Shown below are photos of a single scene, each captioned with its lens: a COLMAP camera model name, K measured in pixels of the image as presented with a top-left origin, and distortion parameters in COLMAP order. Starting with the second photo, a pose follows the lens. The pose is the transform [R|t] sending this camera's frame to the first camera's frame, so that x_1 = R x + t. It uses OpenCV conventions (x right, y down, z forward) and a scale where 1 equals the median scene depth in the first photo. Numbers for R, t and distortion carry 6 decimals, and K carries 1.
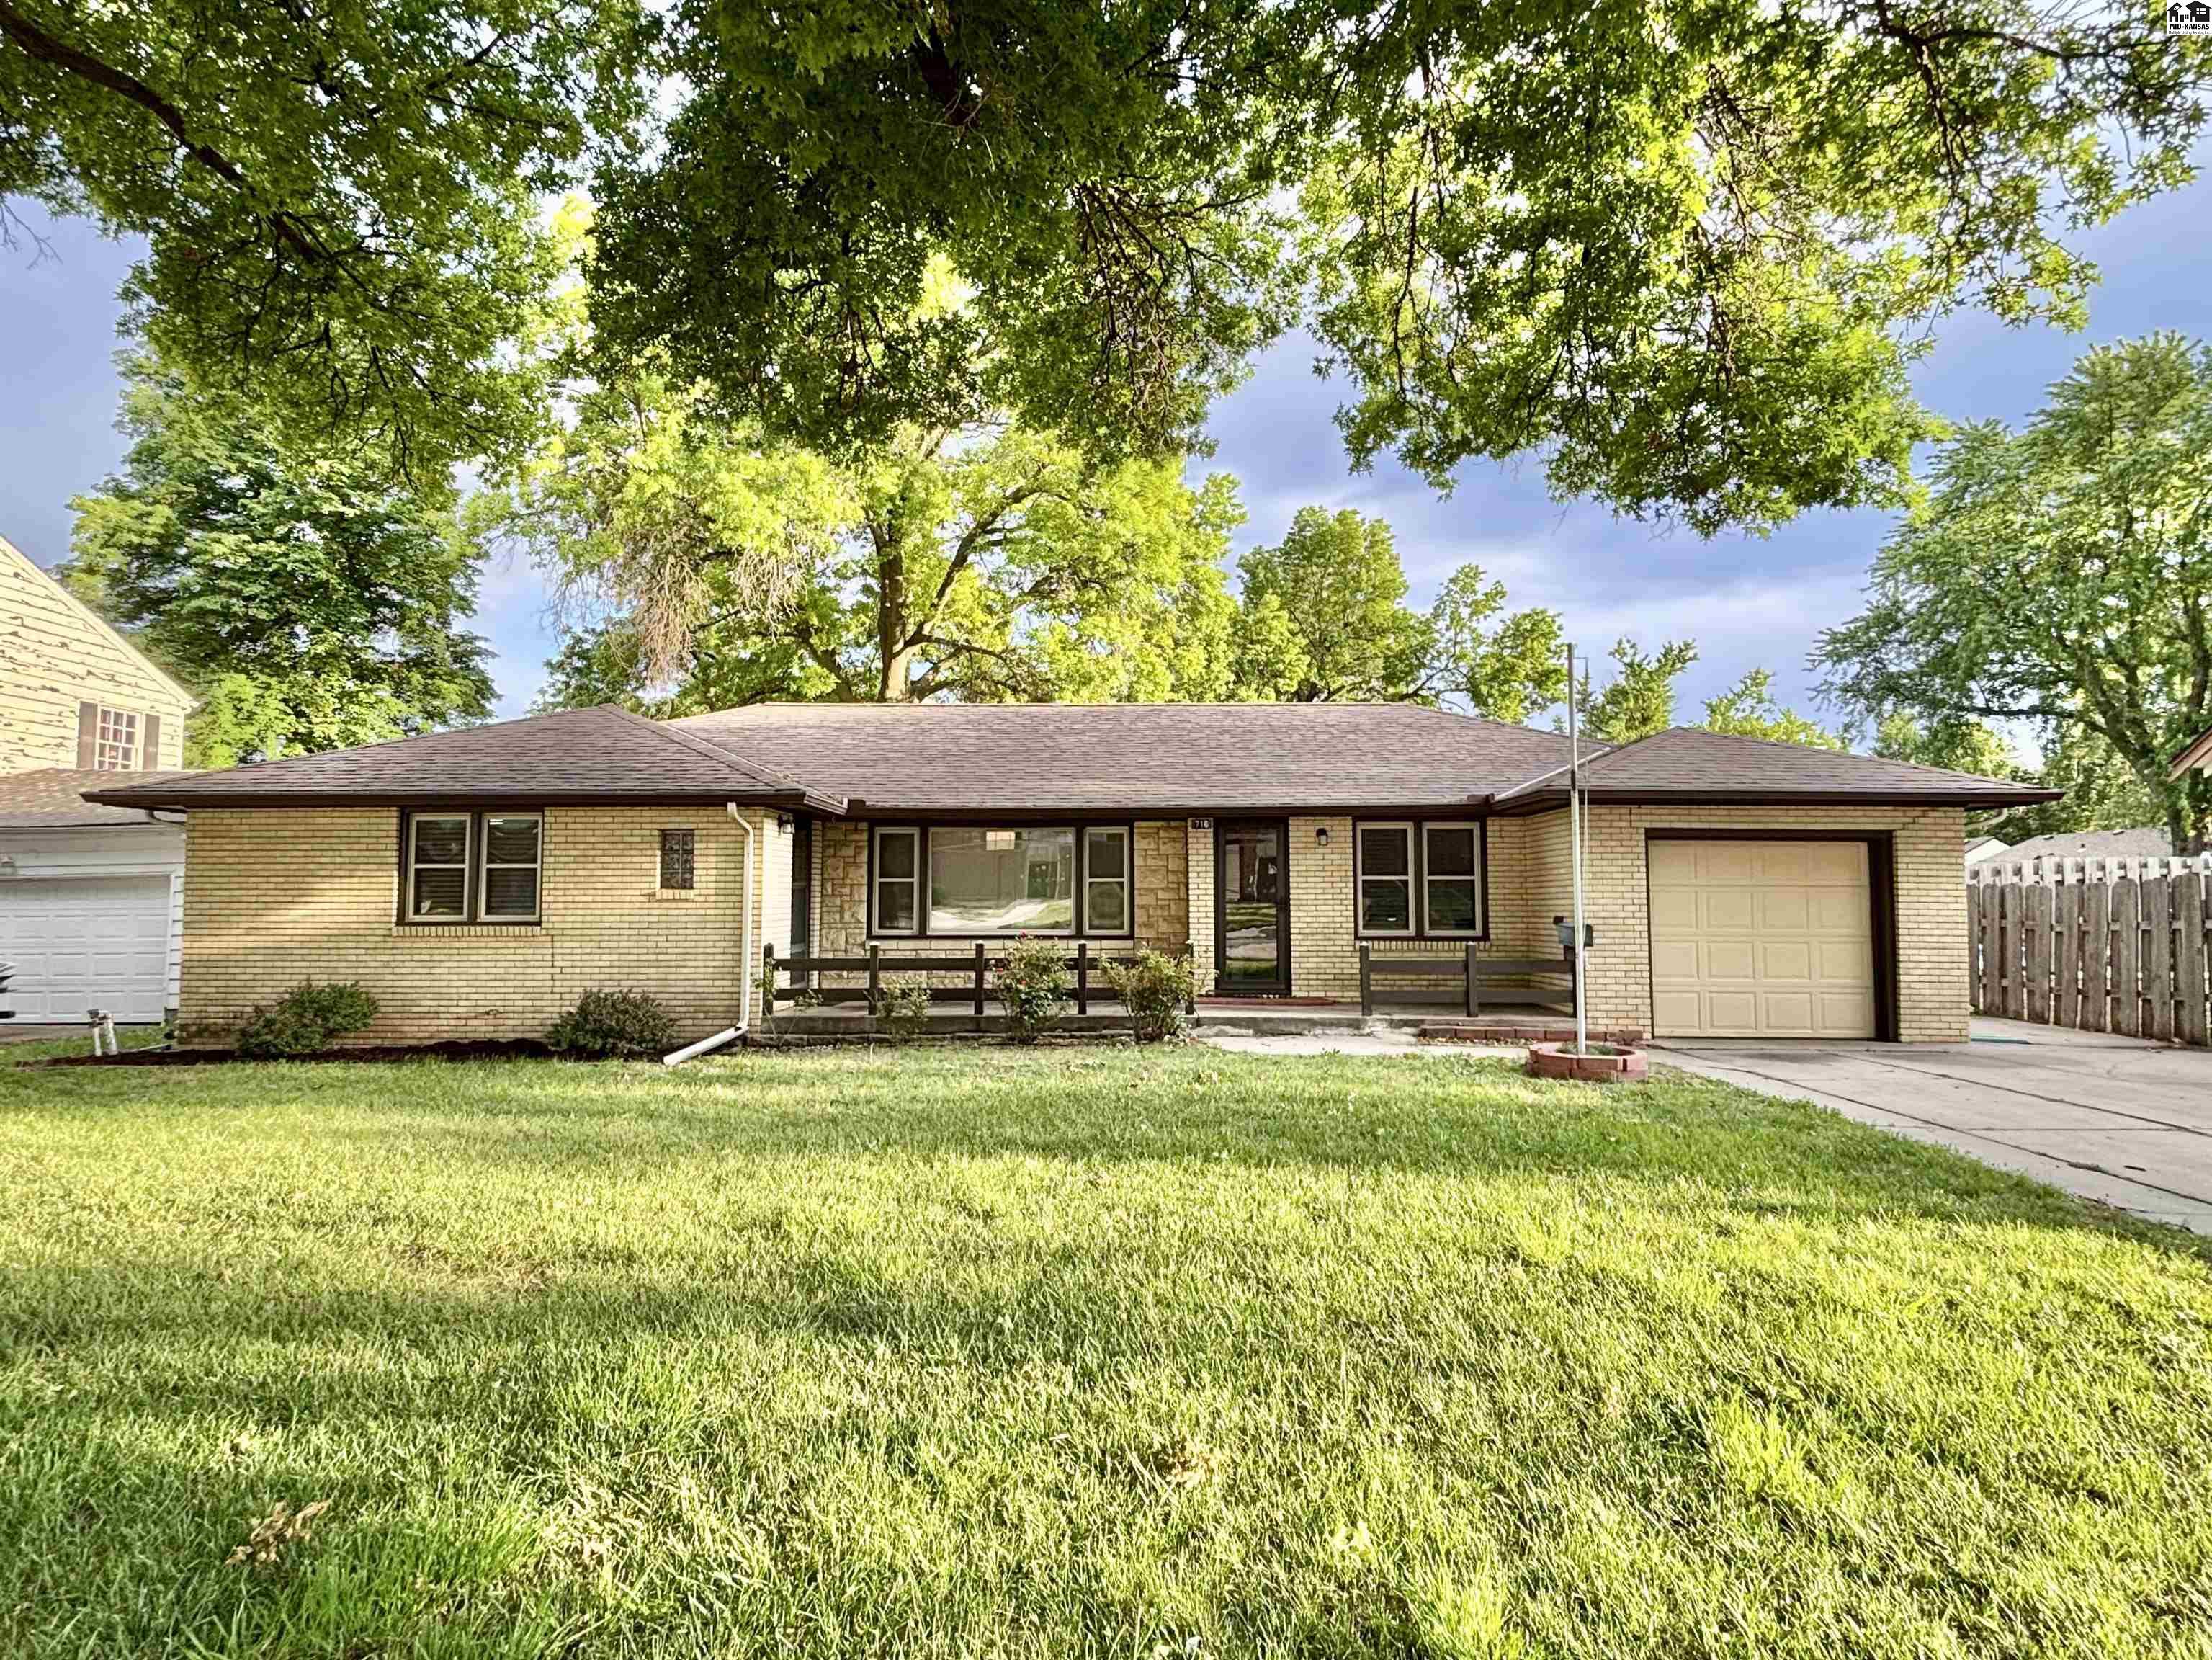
lens RADIAL K [[1133.8, 0, 1102.3], [0, 1133.8, 827.0], [0, 0, 1]] dist [-0.004023, -0.000380]
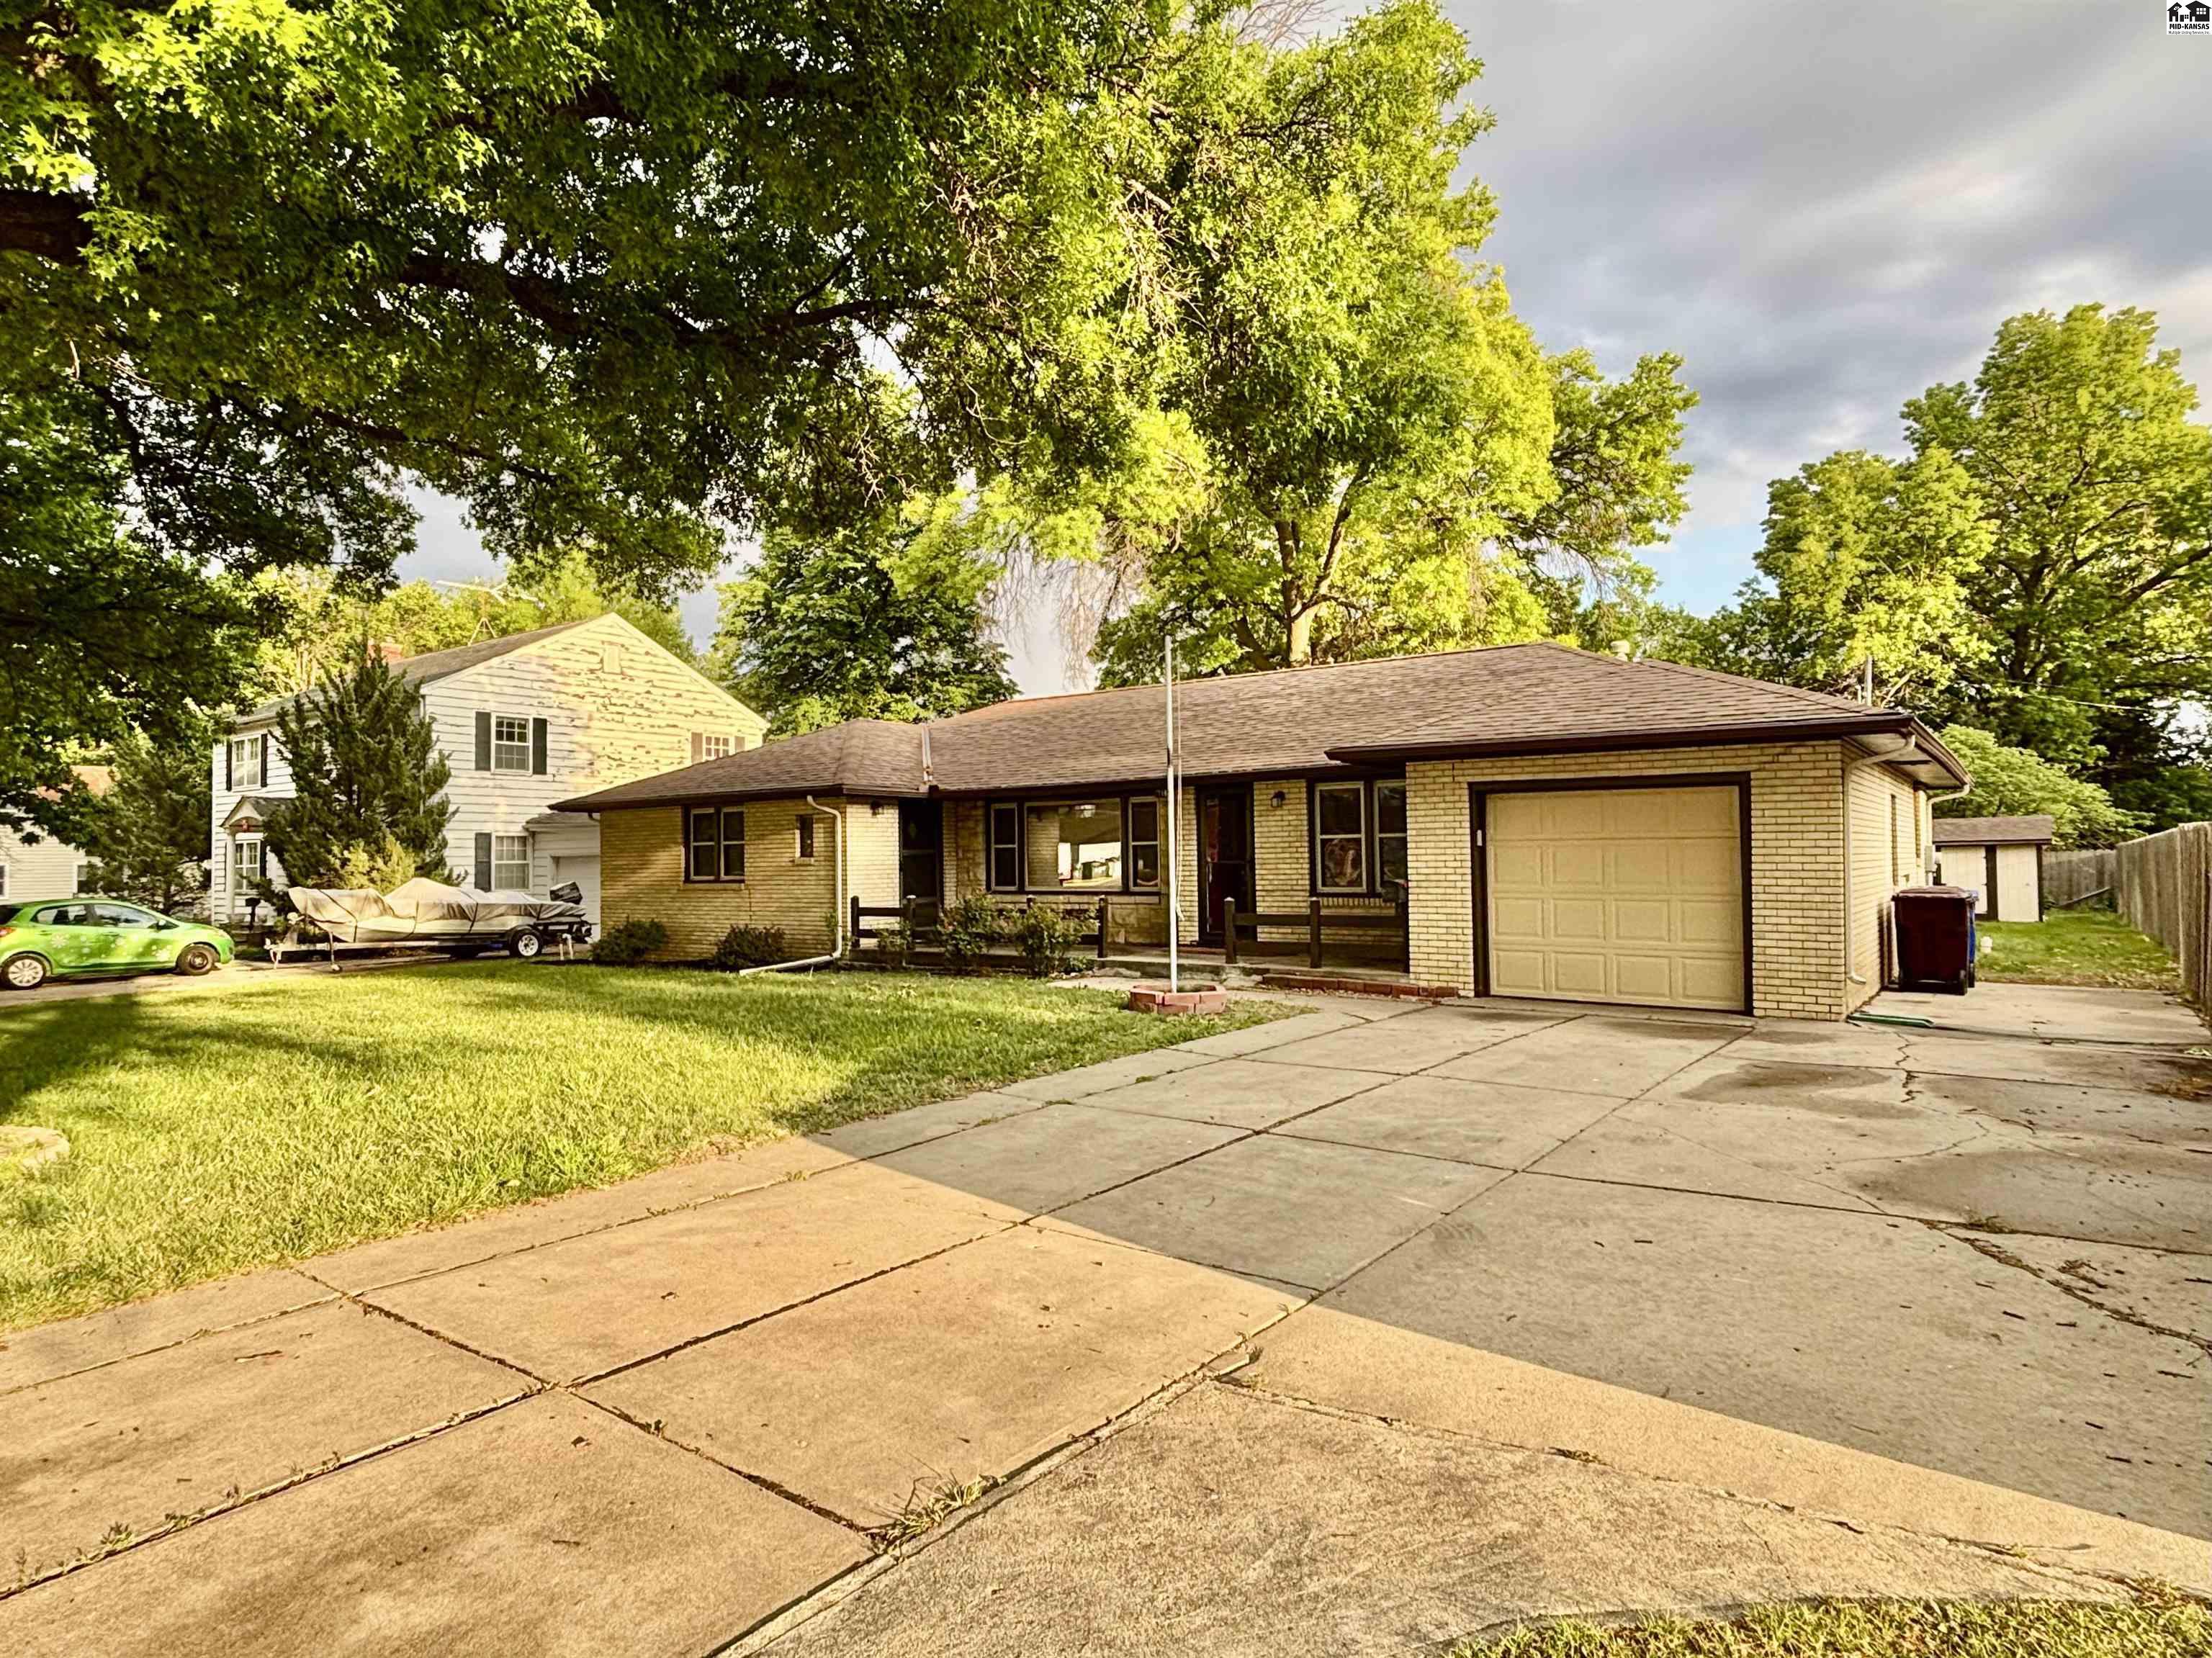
lens RADIAL K [[1235.7, 0, 1109.5], [0, 1235.7, 830.4], [0, 0, 1]] dist [0.003656, 0.000187]
pose [[0.823880, -0.024642, -0.566228, 0.717308], [0.049454, 0.998369, 0.028508, -0.003211], [0.564603, -0.051490, 0.823755, -0.046311]]
